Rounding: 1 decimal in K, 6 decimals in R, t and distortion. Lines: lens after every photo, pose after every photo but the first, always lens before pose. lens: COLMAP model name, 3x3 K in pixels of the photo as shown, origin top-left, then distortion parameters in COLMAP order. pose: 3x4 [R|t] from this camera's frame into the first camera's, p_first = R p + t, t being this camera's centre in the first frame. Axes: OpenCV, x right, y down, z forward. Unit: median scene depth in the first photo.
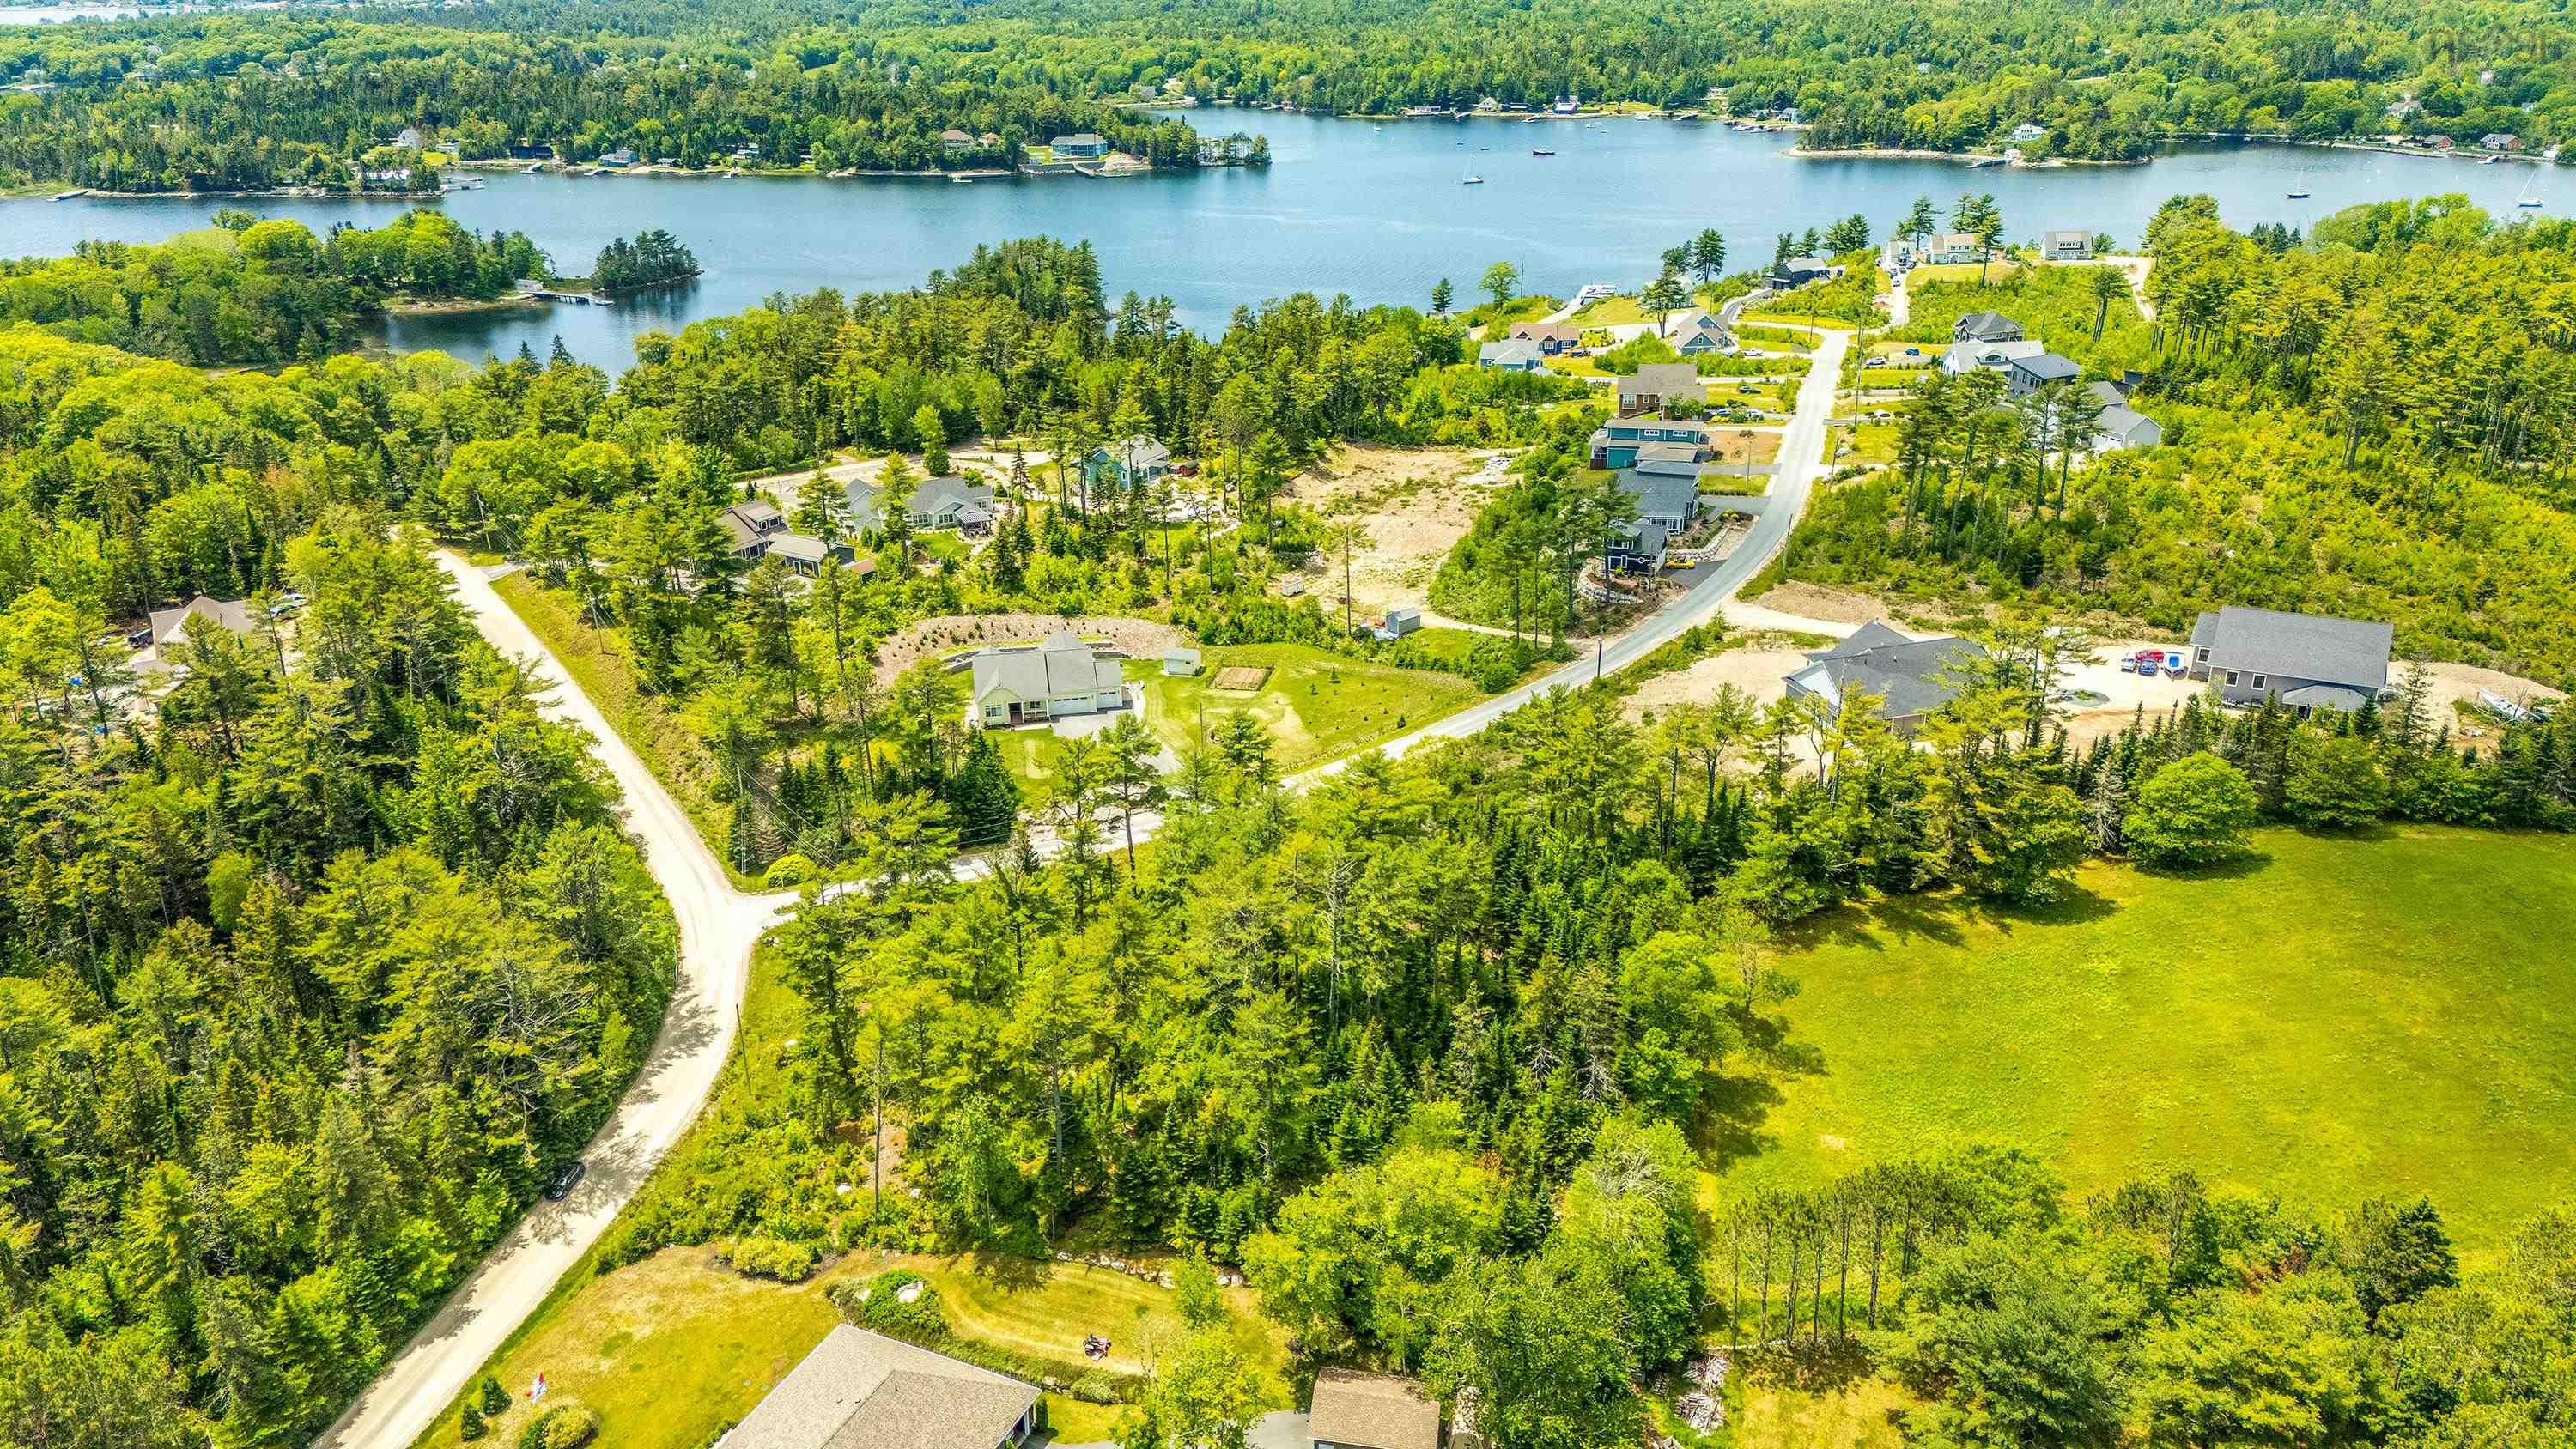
lens RADIAL K [[1854.6, 0, 1300.0], [0, 1854.6, 740.3], [0, 0, 1]] dist [0.290083, -0.299672]
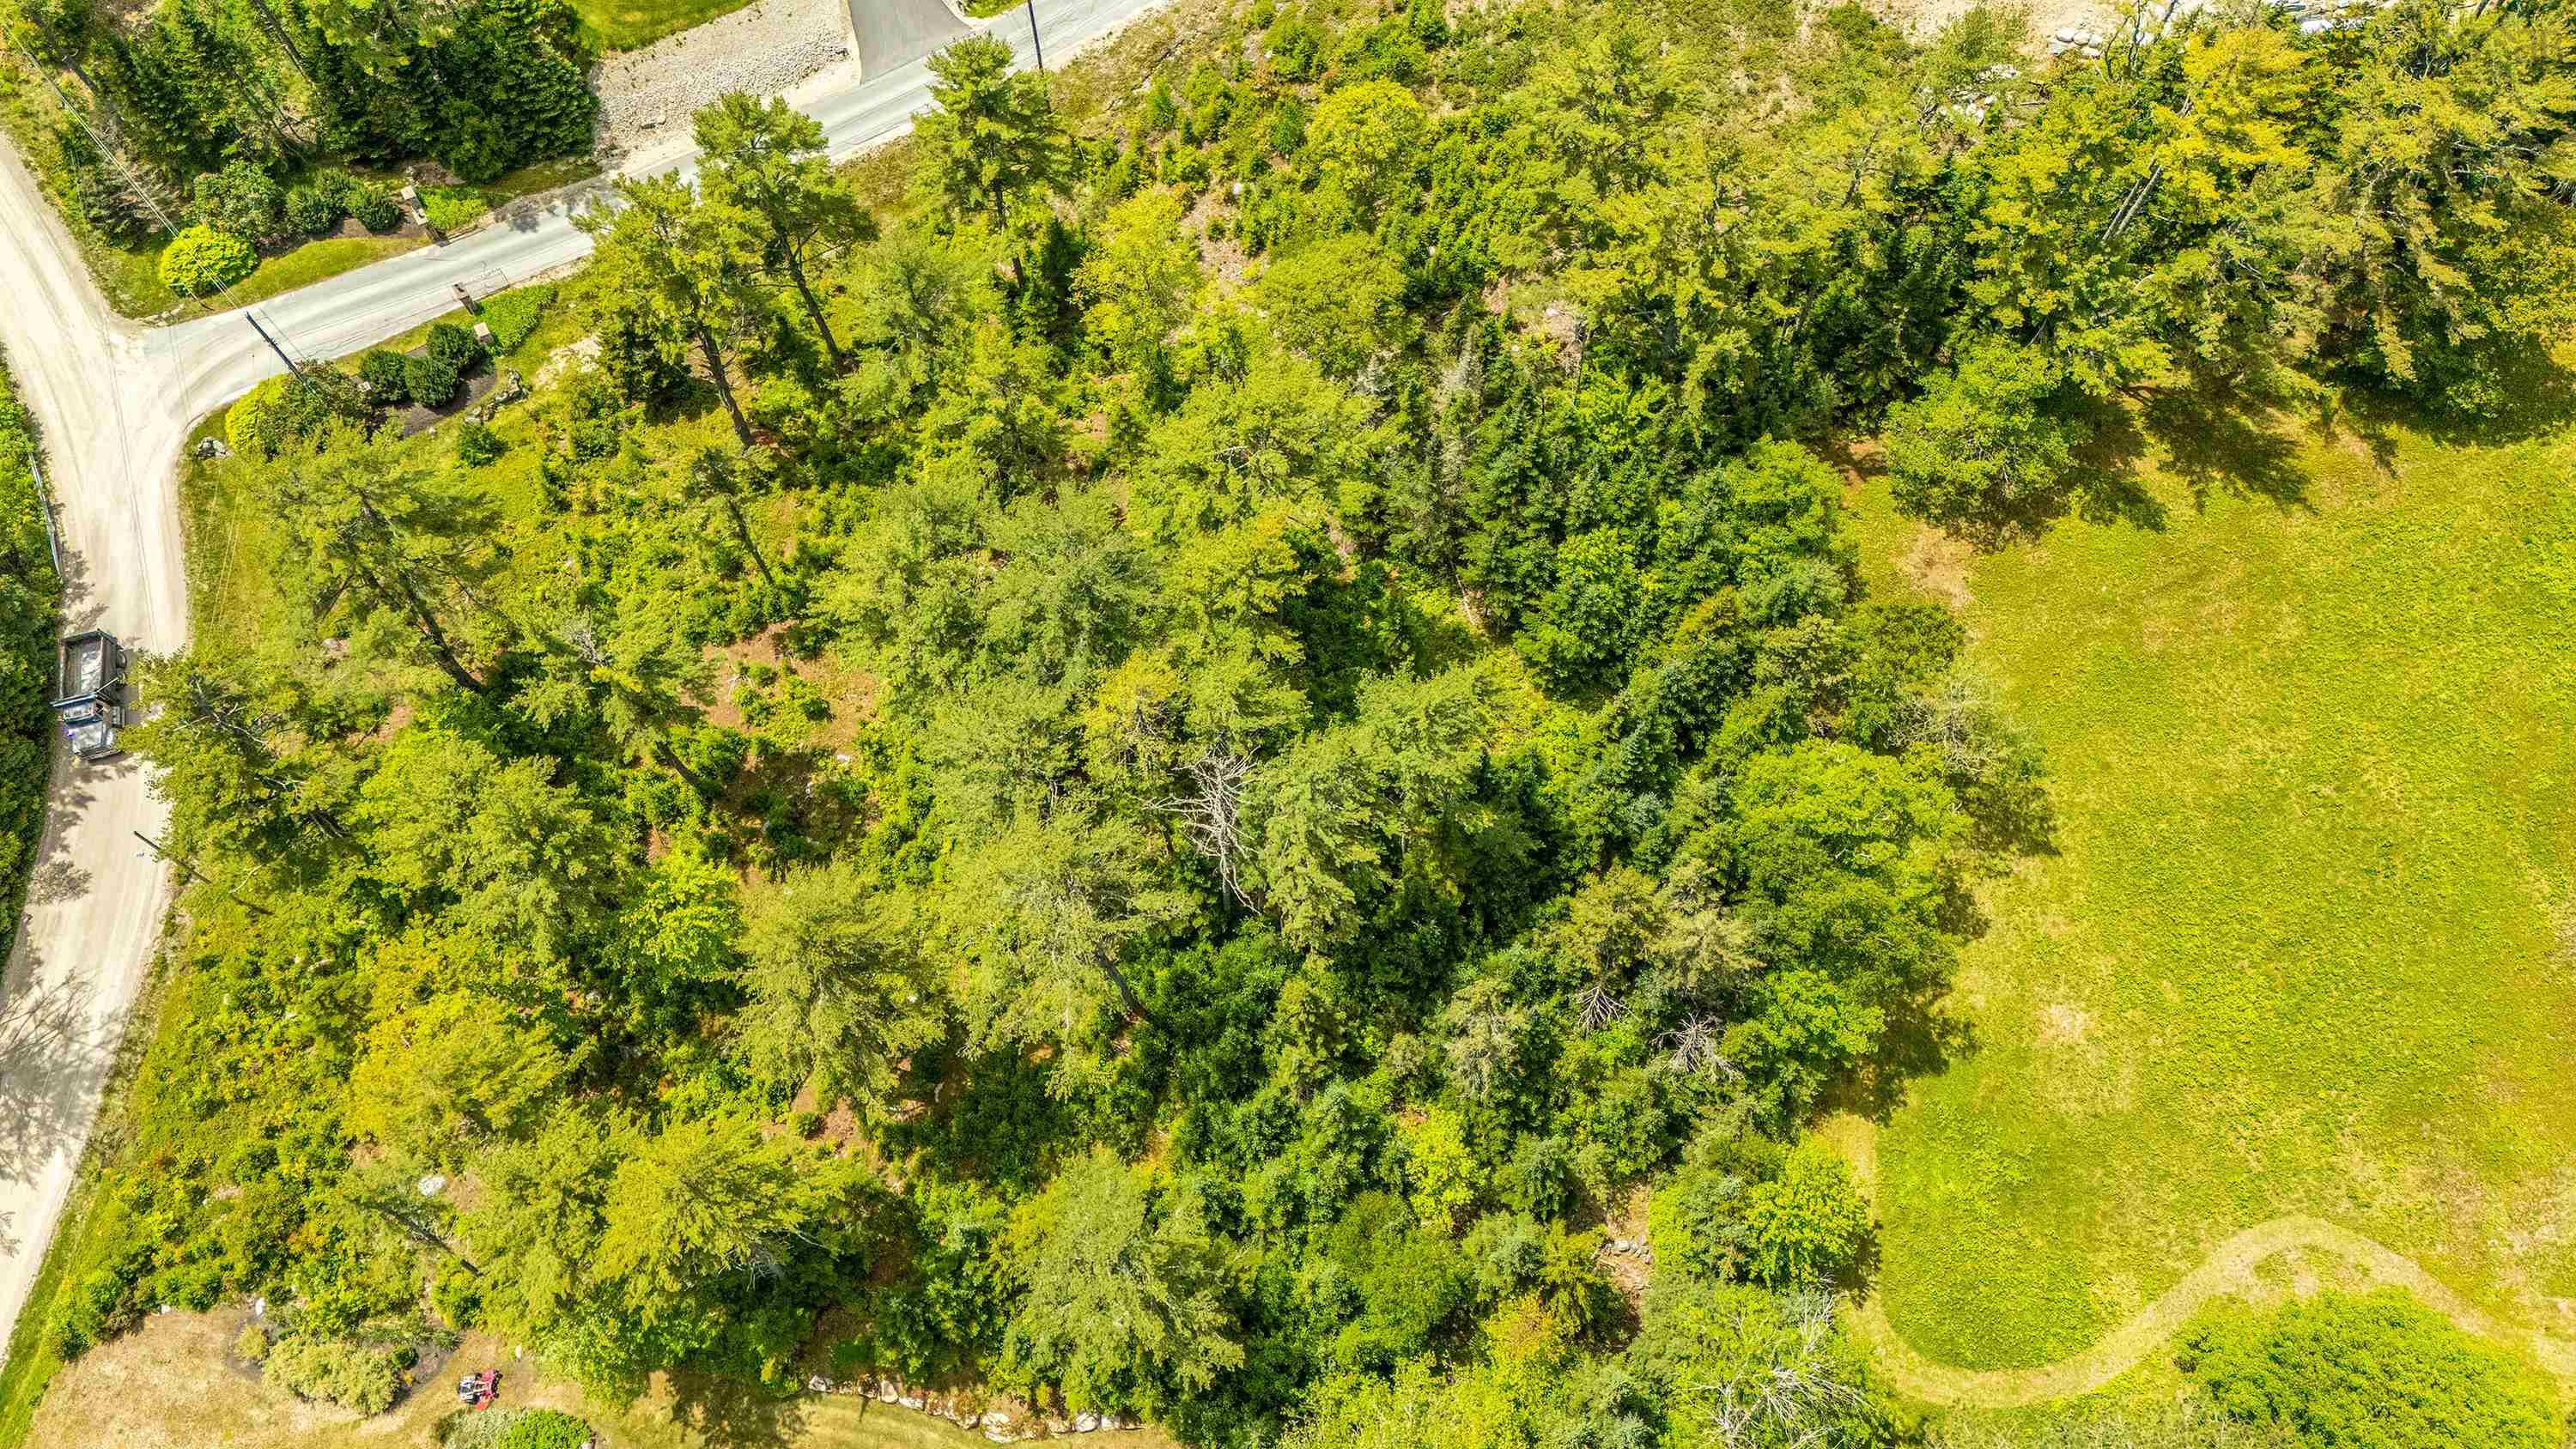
lens RADIAL K [[1854.6, 0, 1304.7], [0, 1854.6, 760.3], [0, 0, 1]] dist [0.290083, -0.299672]
pose [[0.995024, -0.092289, 0.037547, 0.014184], [0.045163, 0.753687, 0.655680, -0.152681], [-0.088811, -0.650721, 0.754105, 0.356736]]
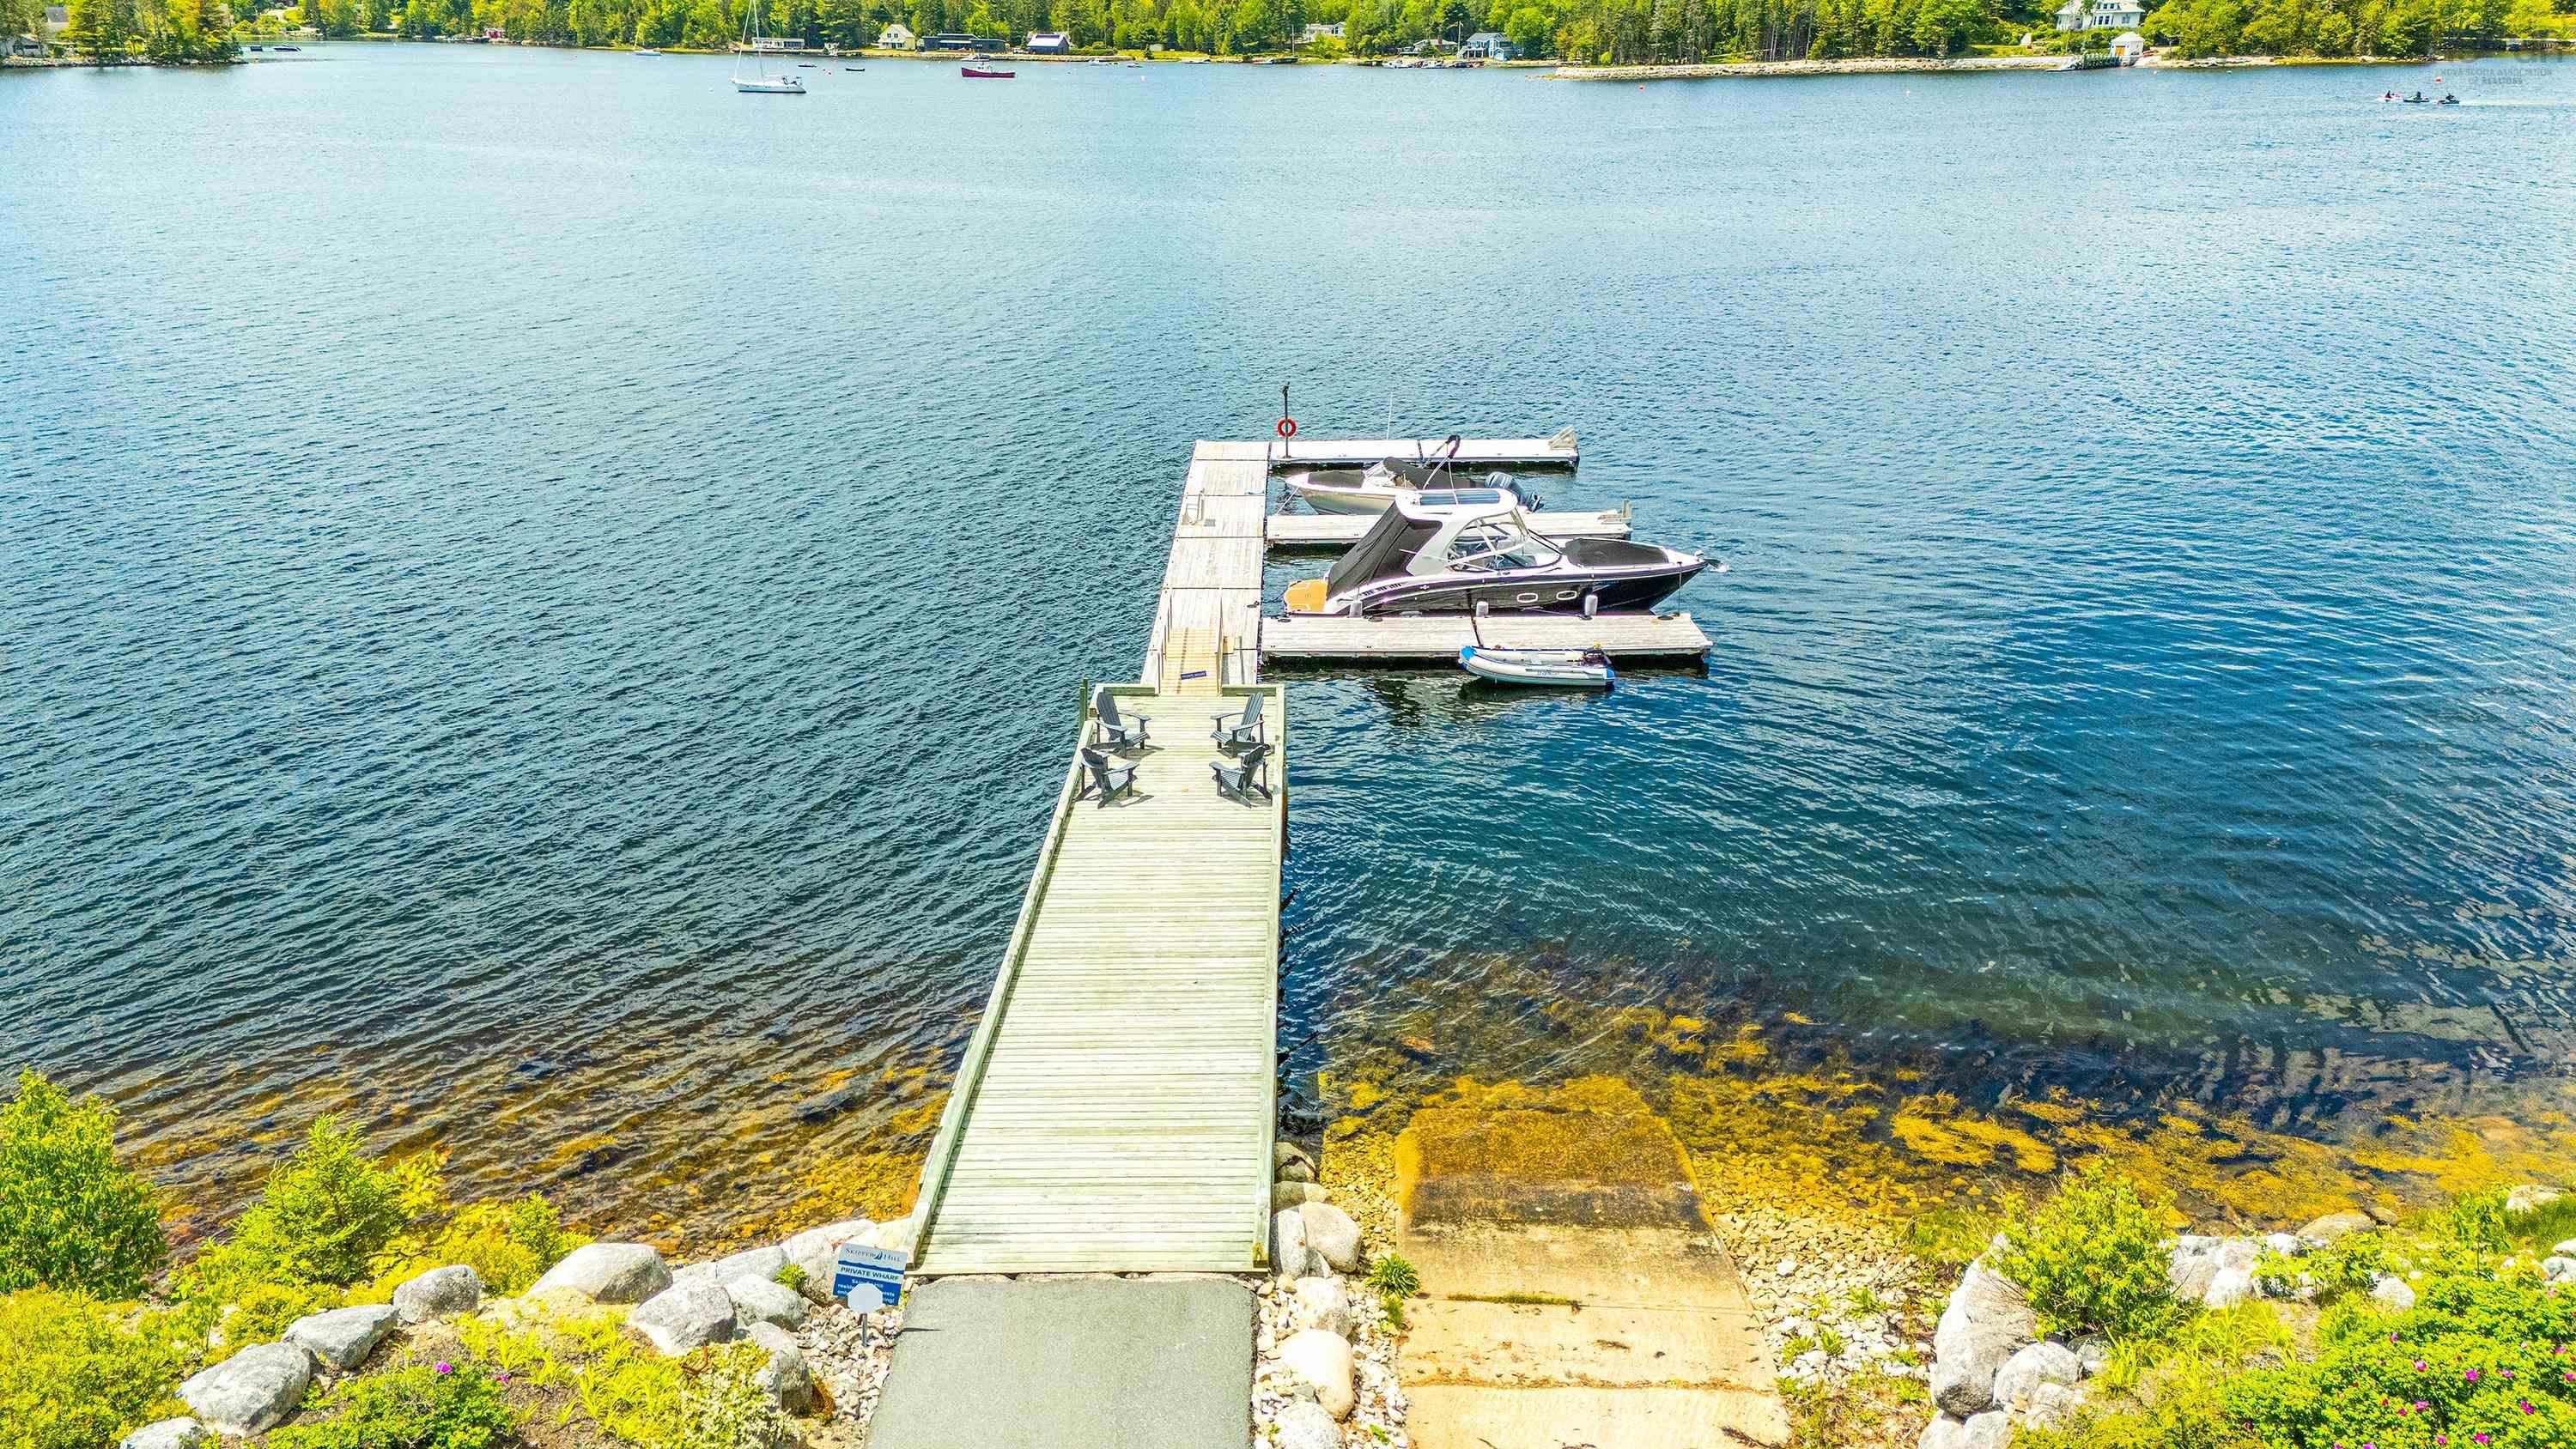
lens RADIAL K [[1854.6, 0, 1288.4], [0, 1854.6, 737.8], [0, 0, 1]] dist [0.290083, -0.299672]
pose [[0.971422, -0.072349, 0.226066, 0.339886], [0.082679, 0.995906, -0.036551, -0.569053], [-0.222496, 0.054197, 0.973426, 2.343632]]
